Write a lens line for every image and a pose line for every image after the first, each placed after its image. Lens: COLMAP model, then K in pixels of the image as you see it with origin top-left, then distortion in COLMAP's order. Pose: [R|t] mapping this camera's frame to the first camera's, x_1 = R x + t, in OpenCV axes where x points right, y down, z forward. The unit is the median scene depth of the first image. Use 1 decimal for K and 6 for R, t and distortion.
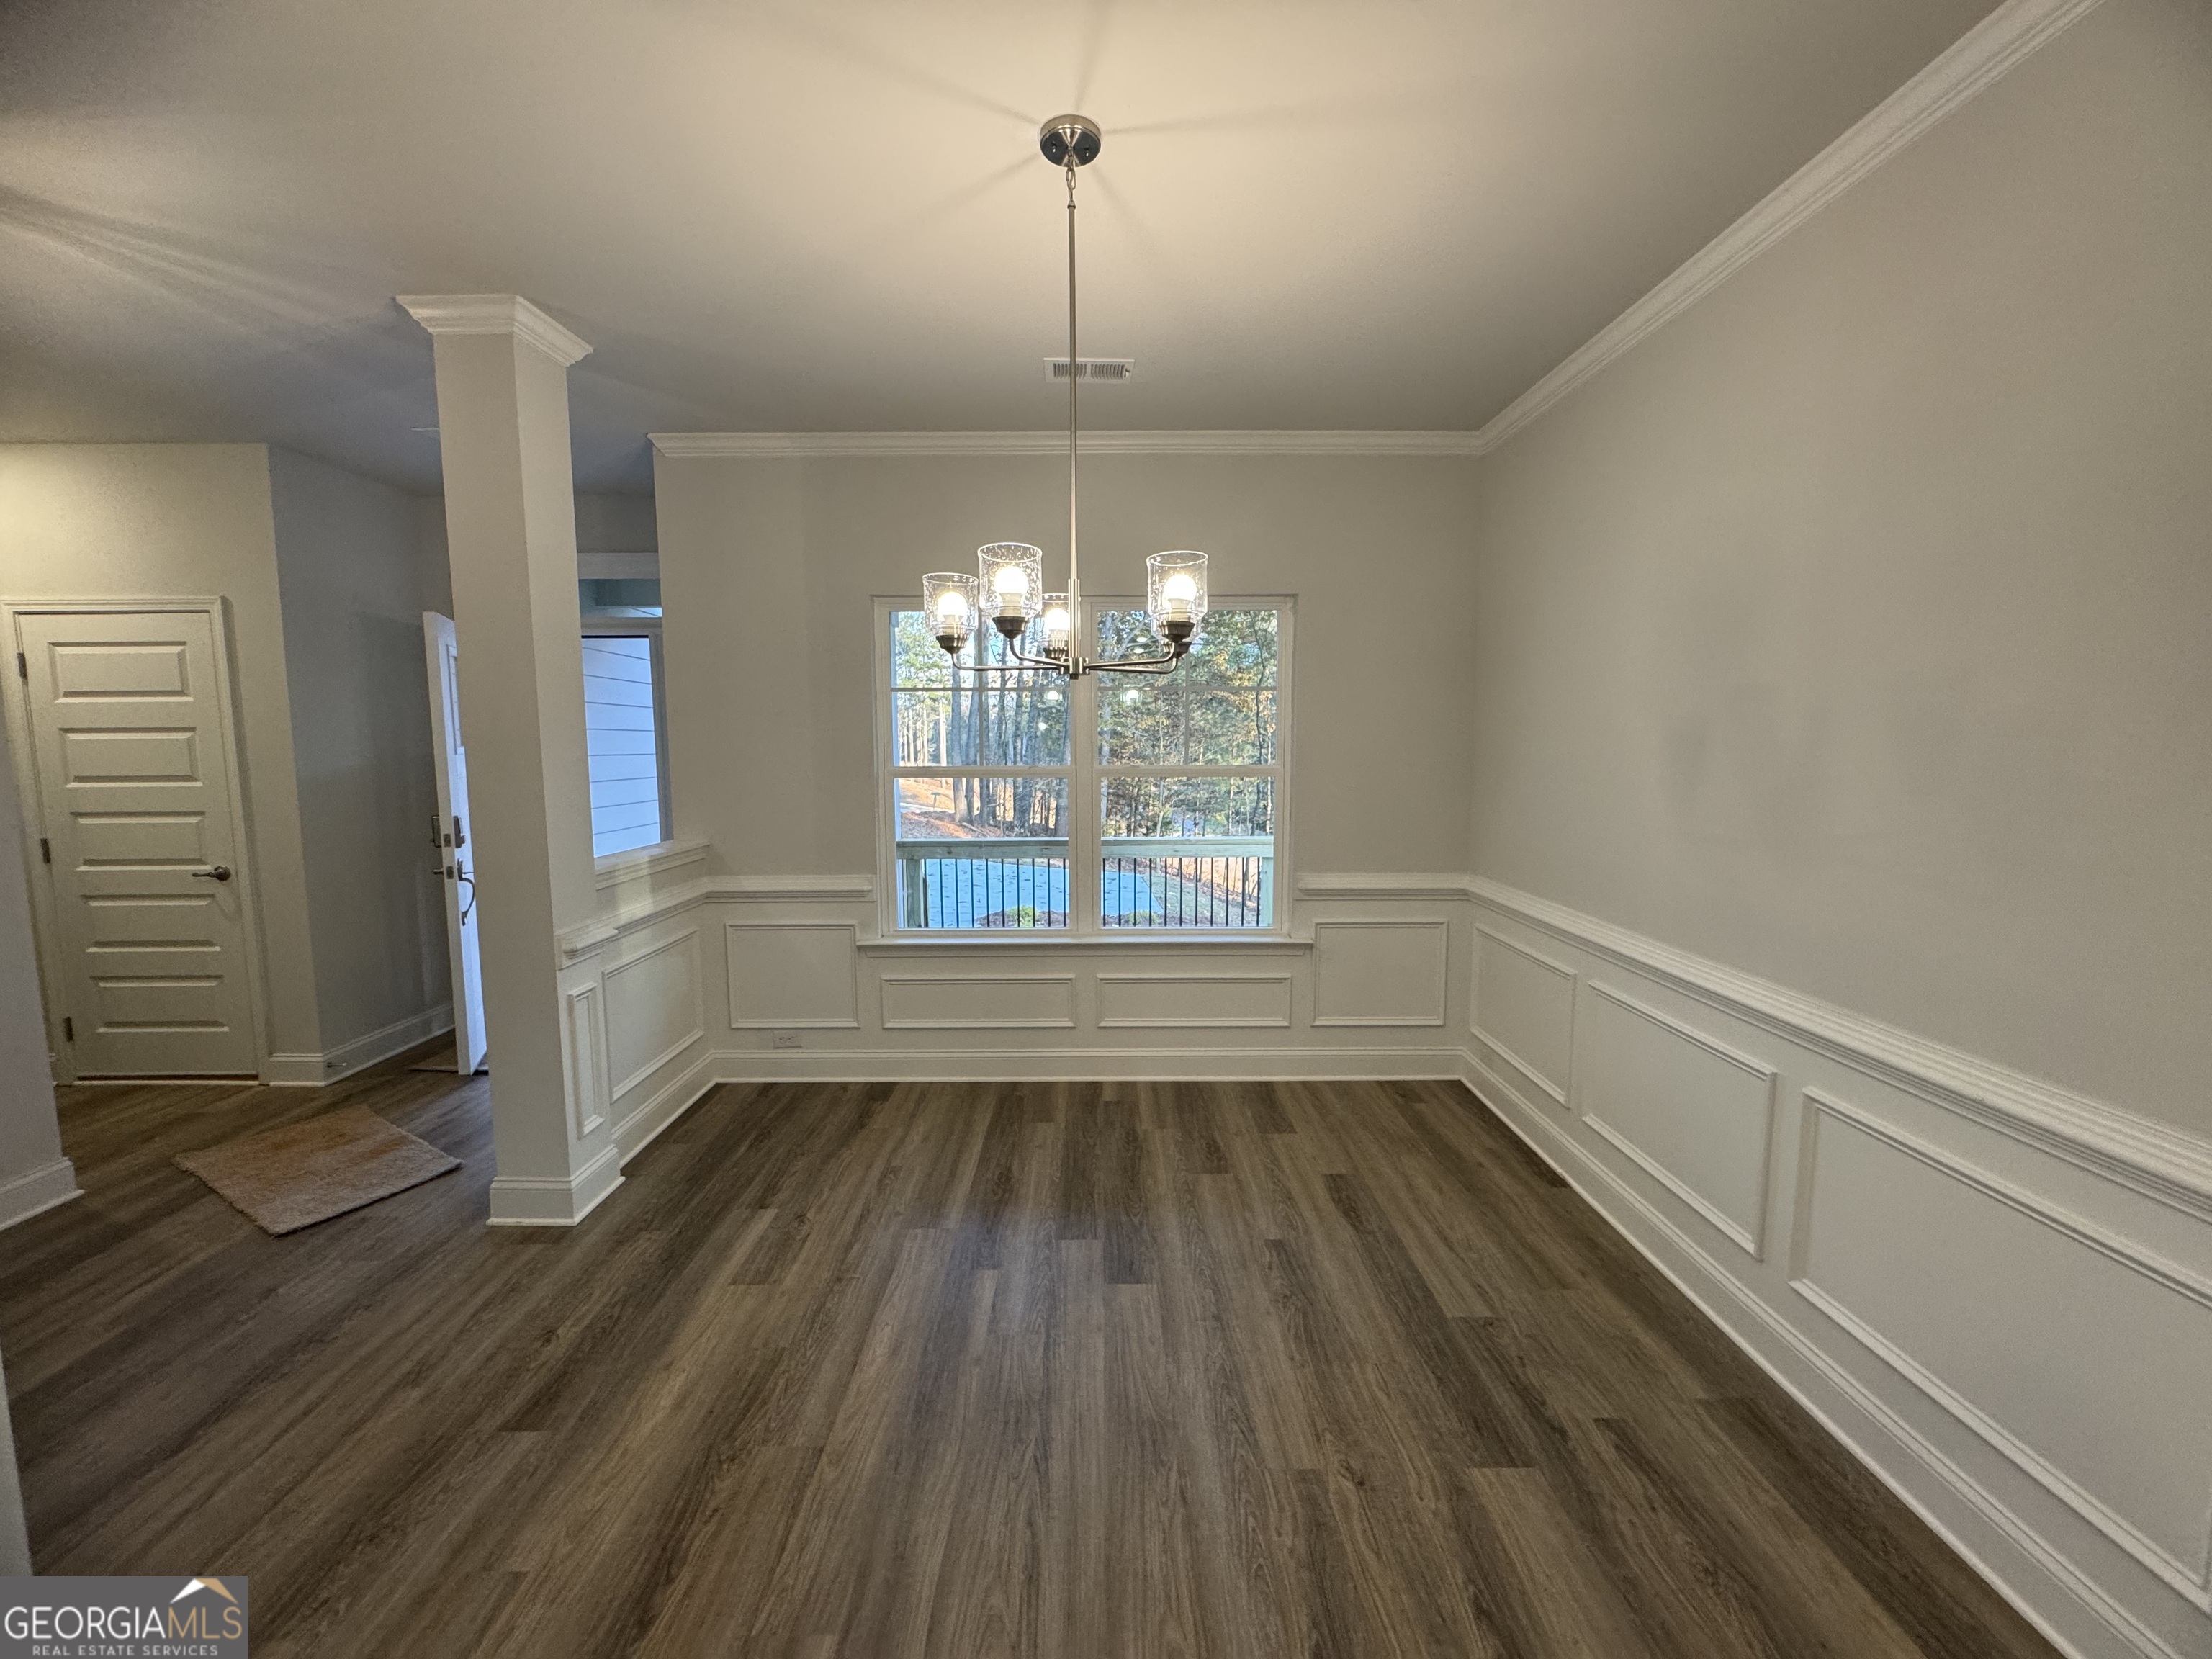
lens RADIAL K [[876.5, 0, 1106.0], [0, 876.5, 829.5], [0, 0, 1]] dist [-0.001918, 0.000420]
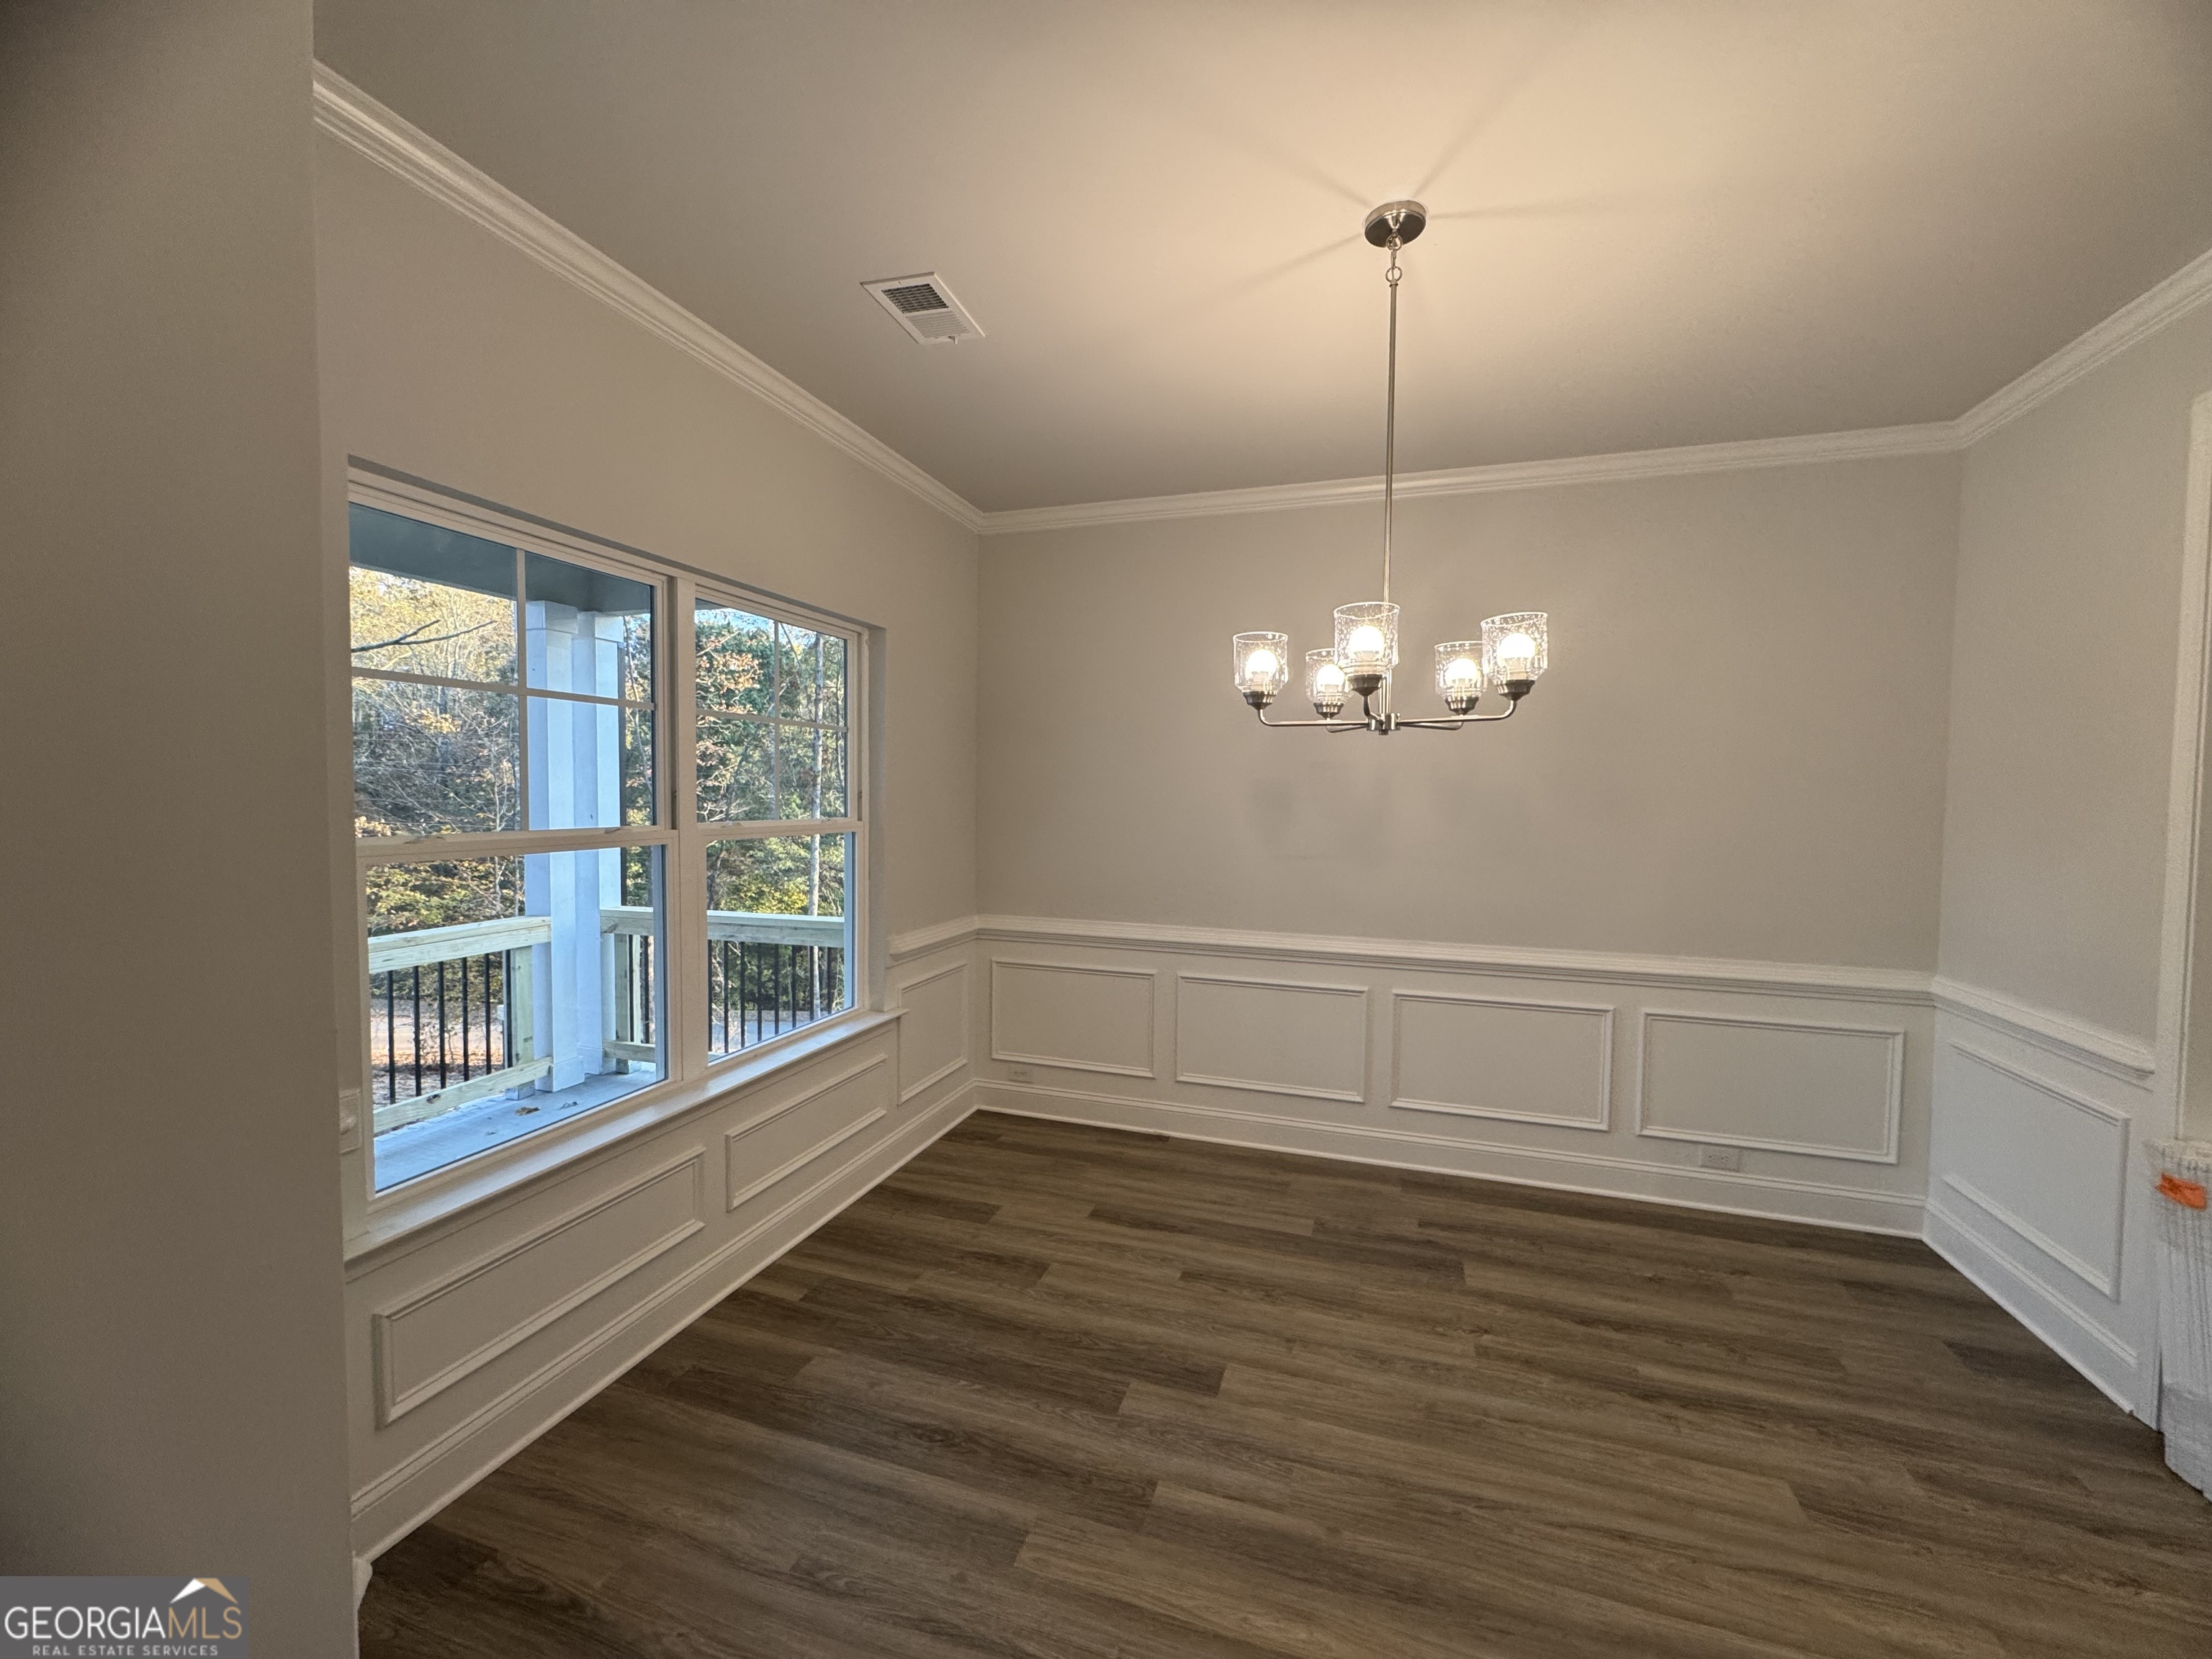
lens RADIAL K [[876.5, 0, 1106.0], [0, 876.5, 829.5], [0, 0, 1]] dist [-0.001918, 0.000420]
pose [[0.318911, -0.033468, 0.947194, -0.758110], [0.083030, 0.996521, 0.007255, -0.065856], [-0.944141, 0.076332, 0.320580, 0.679829]]
